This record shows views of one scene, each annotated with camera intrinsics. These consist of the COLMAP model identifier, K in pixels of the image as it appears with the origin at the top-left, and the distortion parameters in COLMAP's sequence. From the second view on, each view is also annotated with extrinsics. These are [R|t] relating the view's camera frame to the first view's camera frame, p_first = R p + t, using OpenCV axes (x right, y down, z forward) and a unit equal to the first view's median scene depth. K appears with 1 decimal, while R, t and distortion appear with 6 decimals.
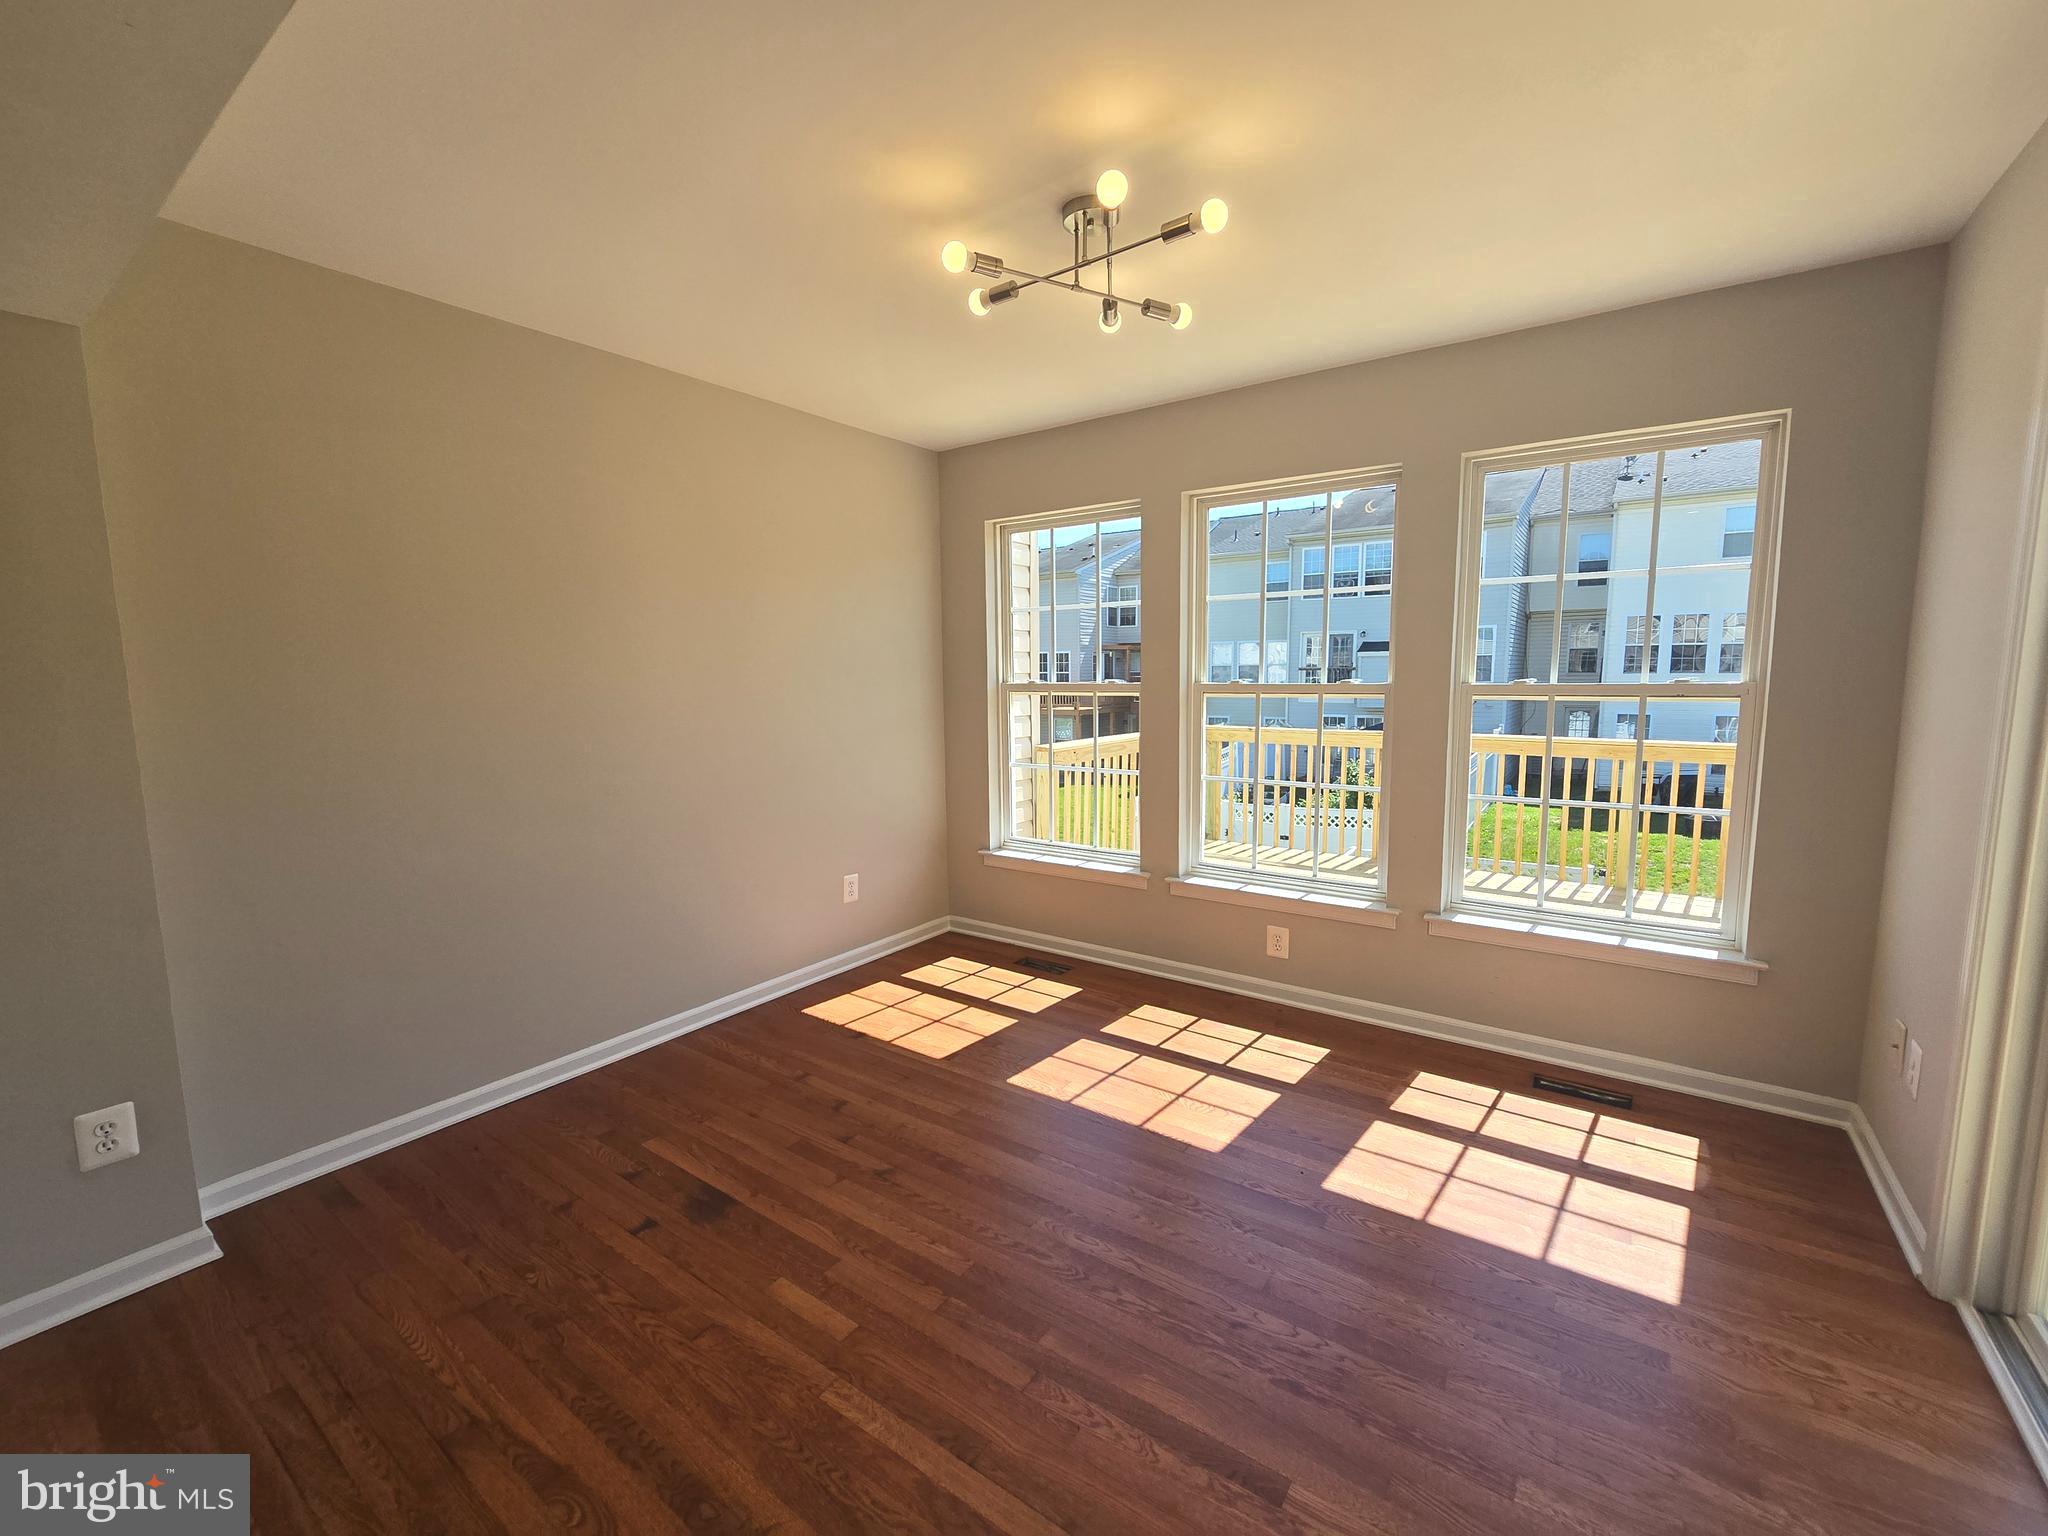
lens RADIAL K [[849.1, 0, 1012.4], [0, 849.1, 770.4], [0, 0, 1]] dist [-0.000282, -0.000478]
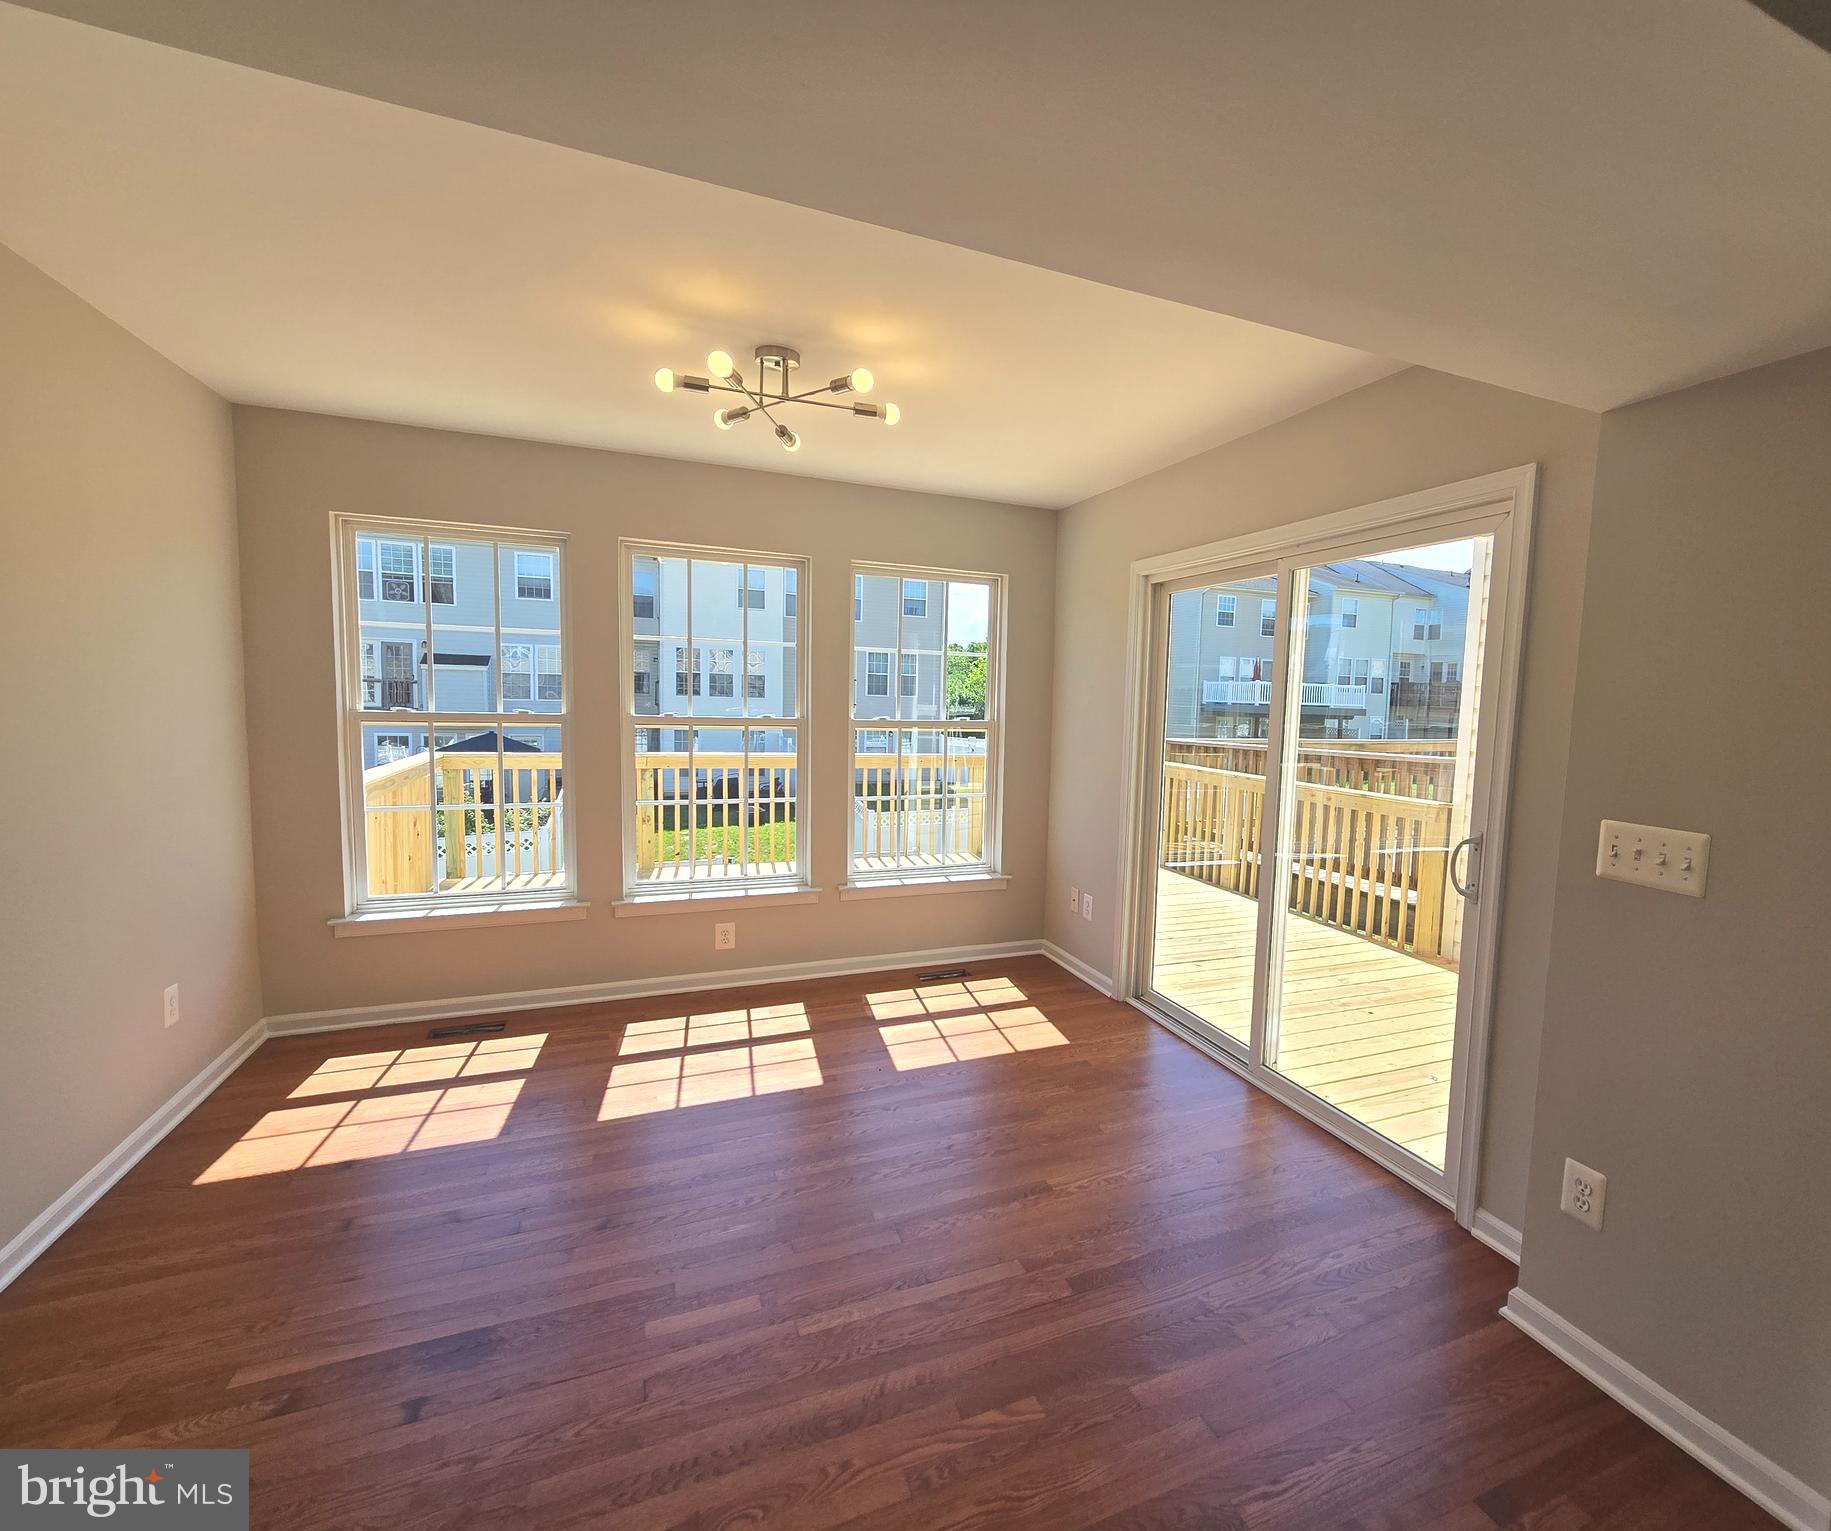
lens RADIAL K [[845.4, 0, 1005.5], [0, 845.4, 769.7], [0, 0, 1]] dist [0.002526, -0.000044]
pose [[0.503365, -0.049834, 0.862636, -0.537788], [0.064979, 0.997692, 0.019719, -0.030398], [-0.861627, 0.046127, 0.505441, 0.057023]]
